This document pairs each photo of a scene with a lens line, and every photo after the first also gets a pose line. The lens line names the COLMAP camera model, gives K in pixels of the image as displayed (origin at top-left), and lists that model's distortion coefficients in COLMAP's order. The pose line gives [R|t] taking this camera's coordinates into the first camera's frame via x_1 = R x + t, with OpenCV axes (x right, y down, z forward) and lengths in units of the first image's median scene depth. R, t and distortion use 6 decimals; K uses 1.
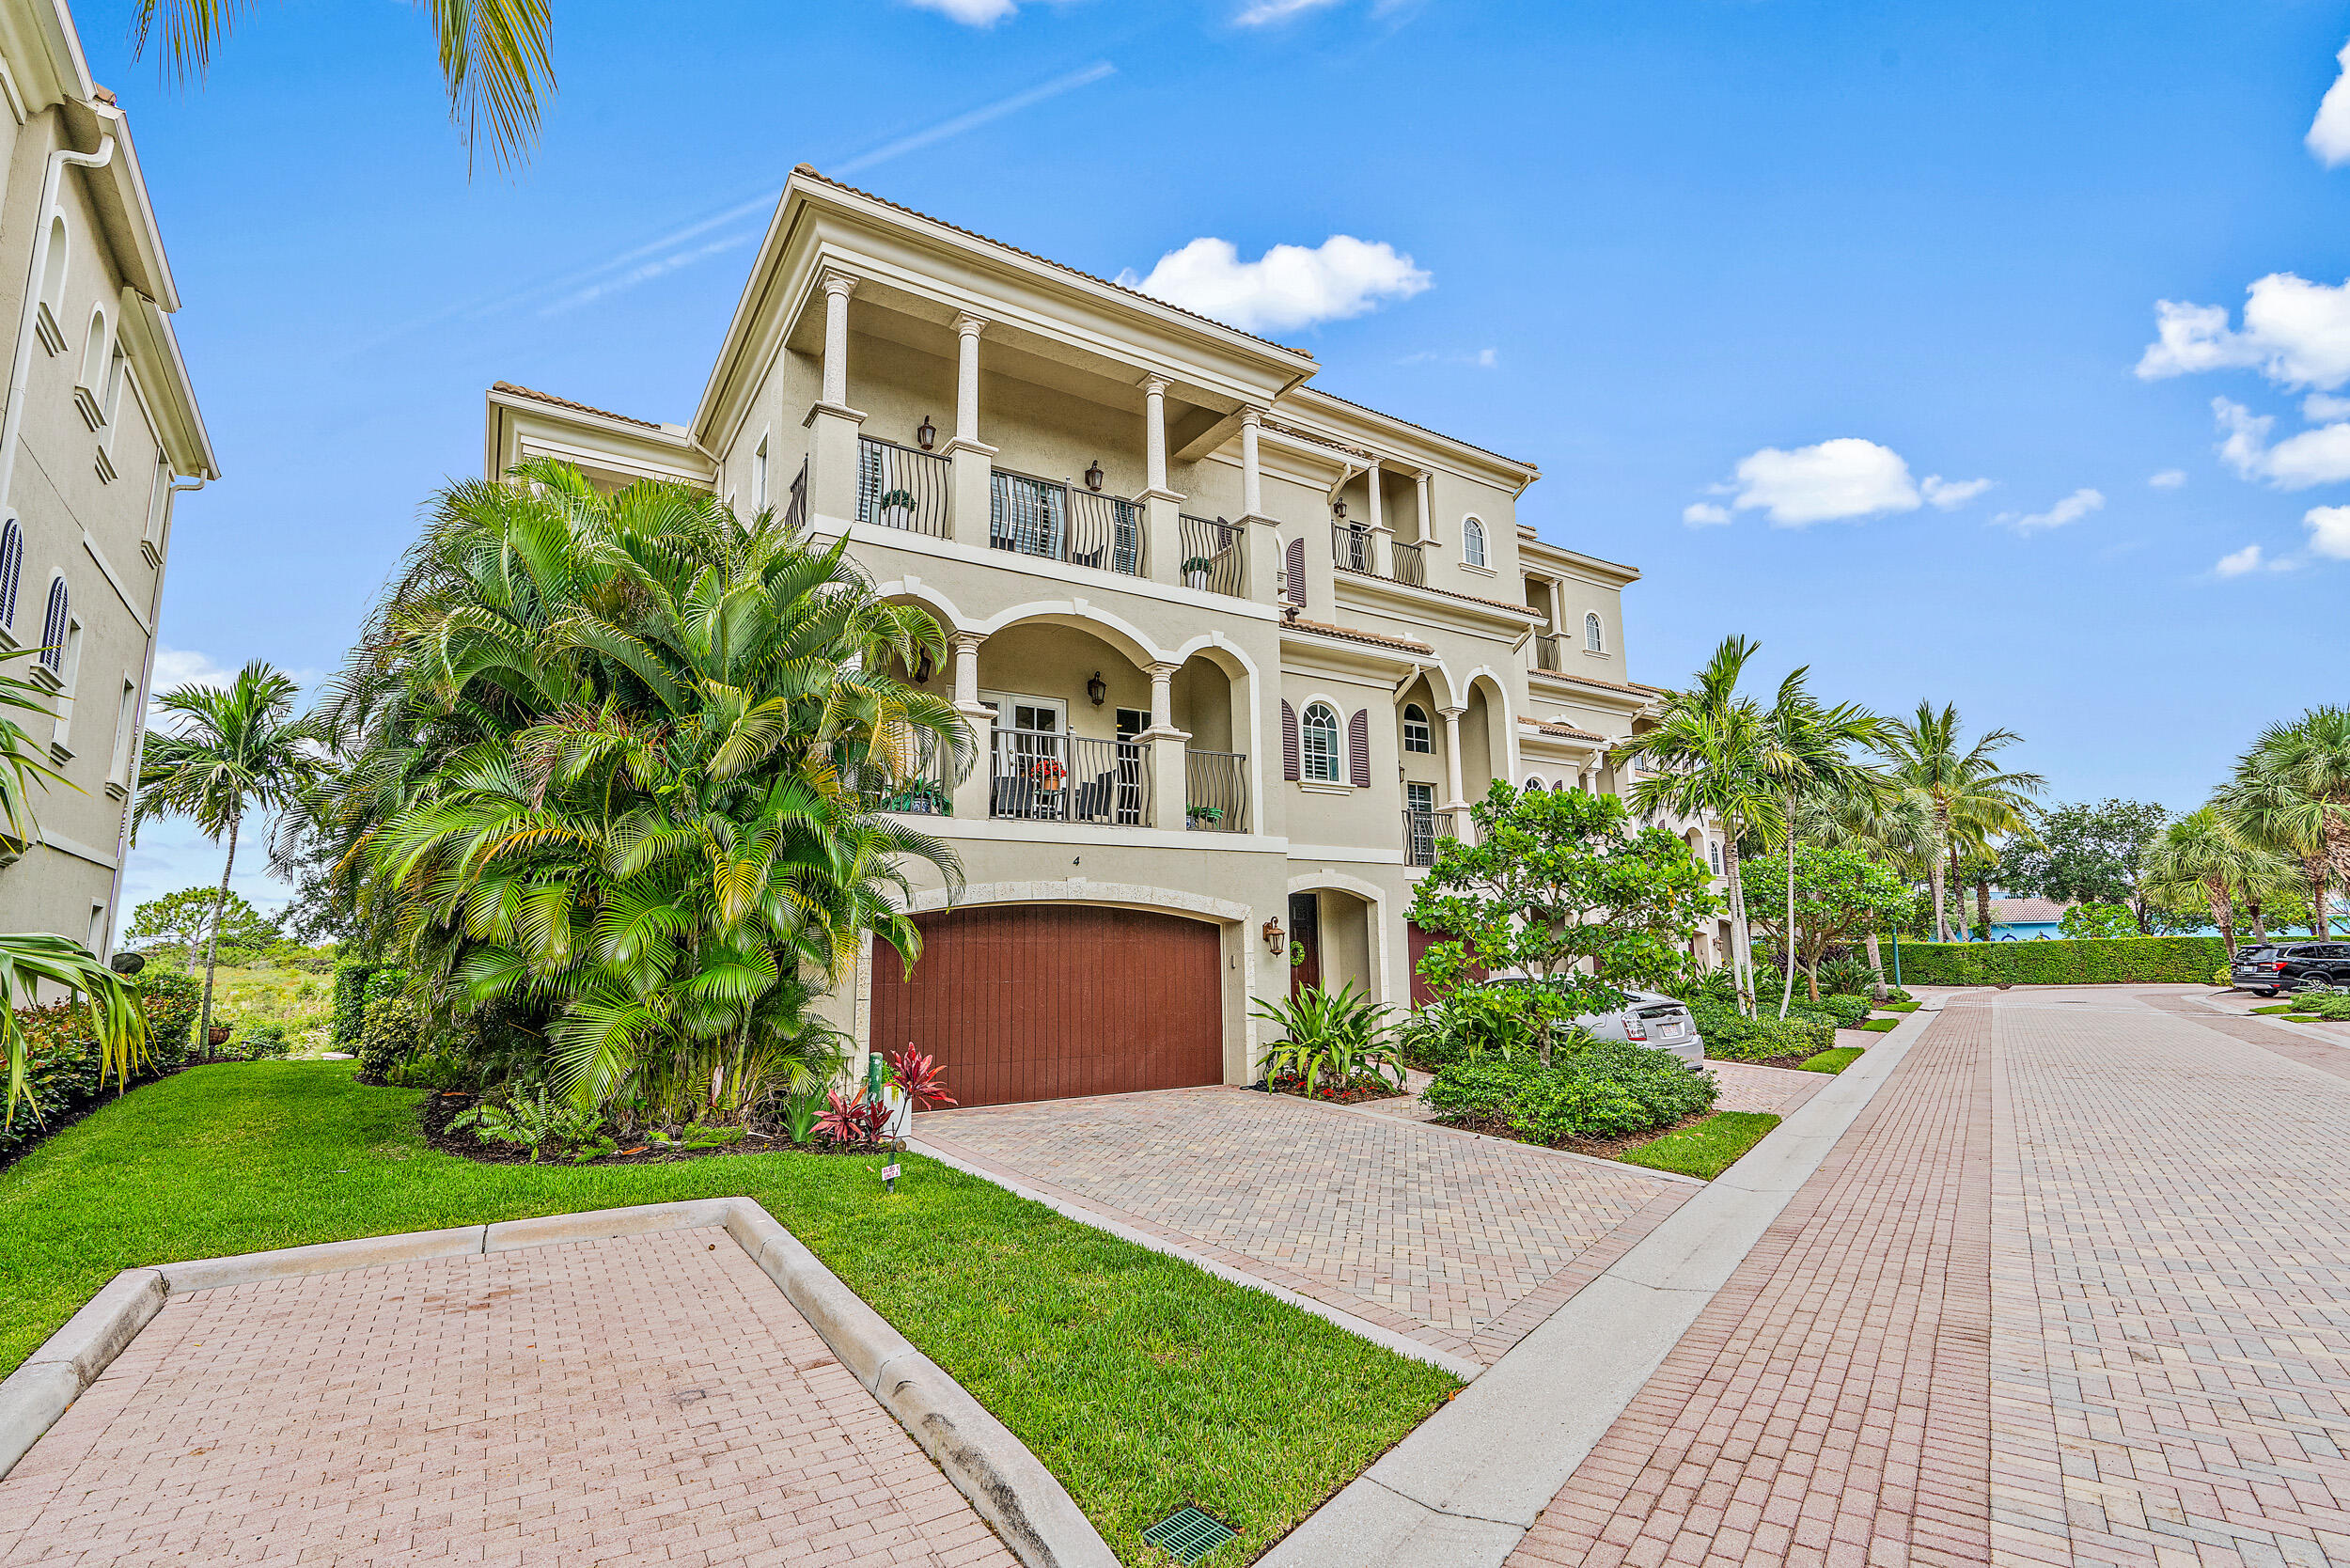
lens RADIAL K [[1065.1, 0, 1174.2], [0, 1065.1, 788.7], [0, 0, 1]] dist [-0.010695, 0.004070]
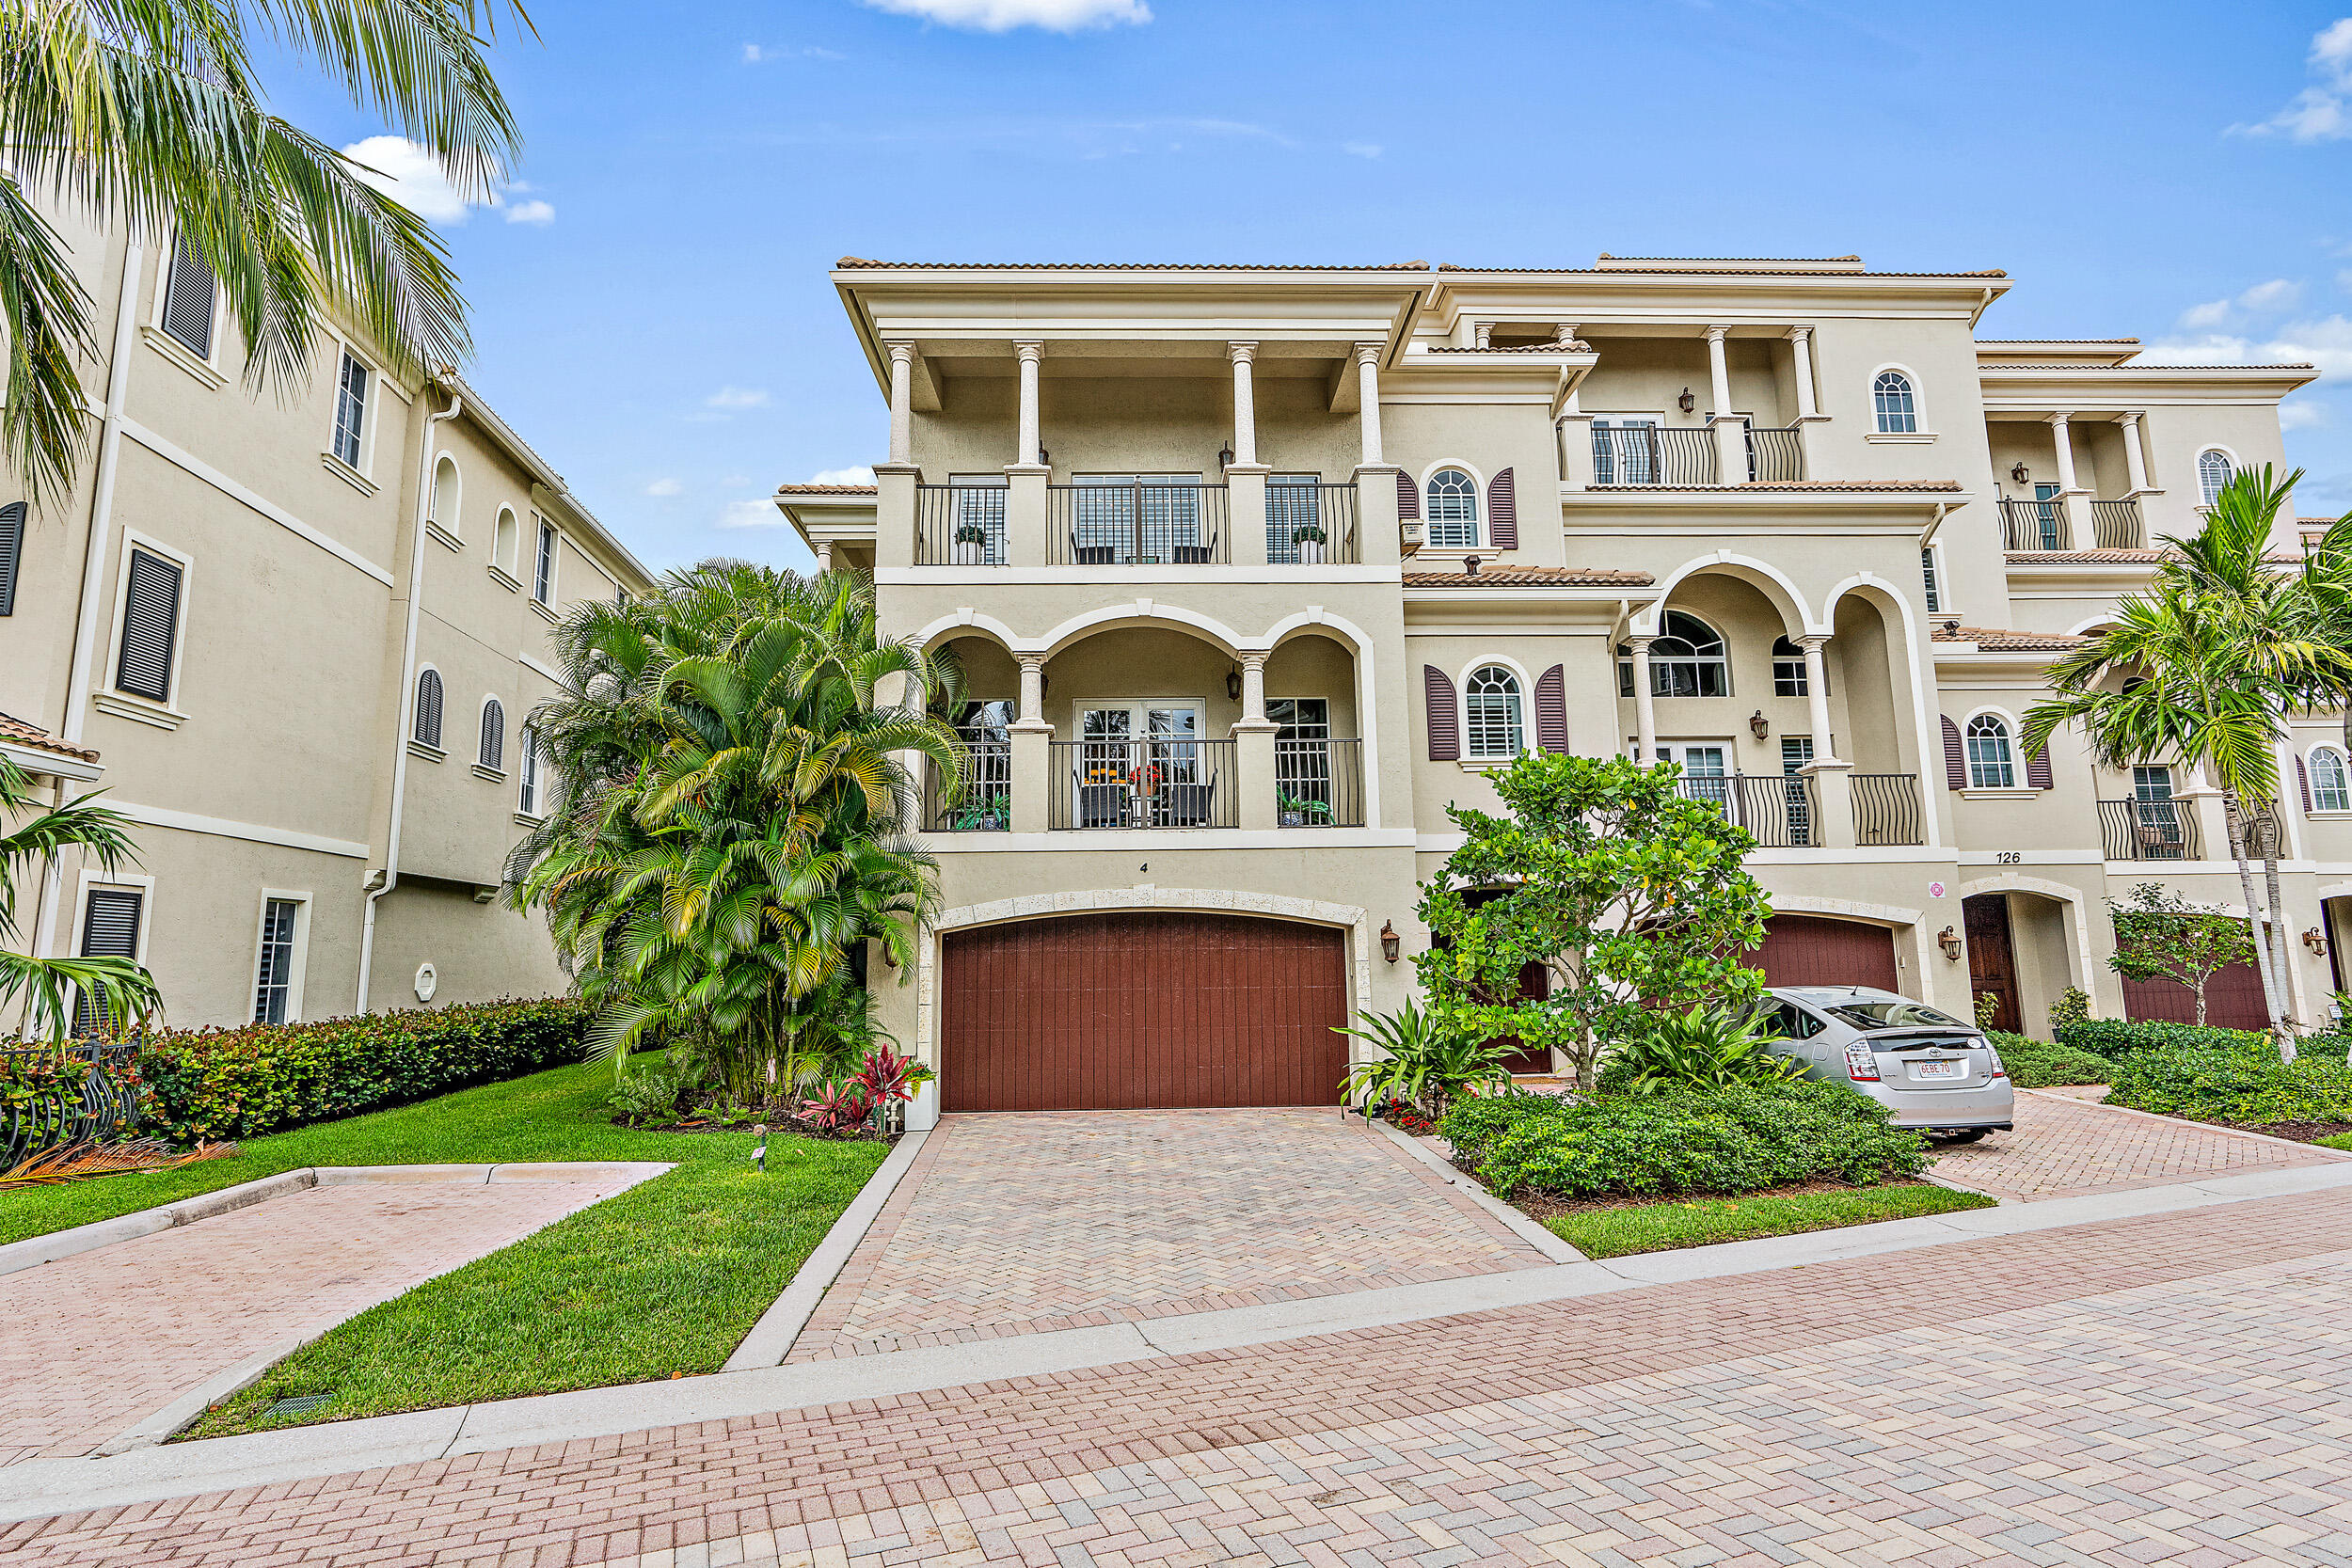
lens RADIAL K [[1170.5, 0, 1183.8], [0, 1170.5, 789.1], [0, 0, 1]] dist [-0.007198, 0.000713]
pose [[0.861653, -0.073689, -0.502119, 0.463929], [0.079949, 0.996758, -0.009085, 0.008025], [0.501161, -0.032315, 0.864751, 0.082844]]
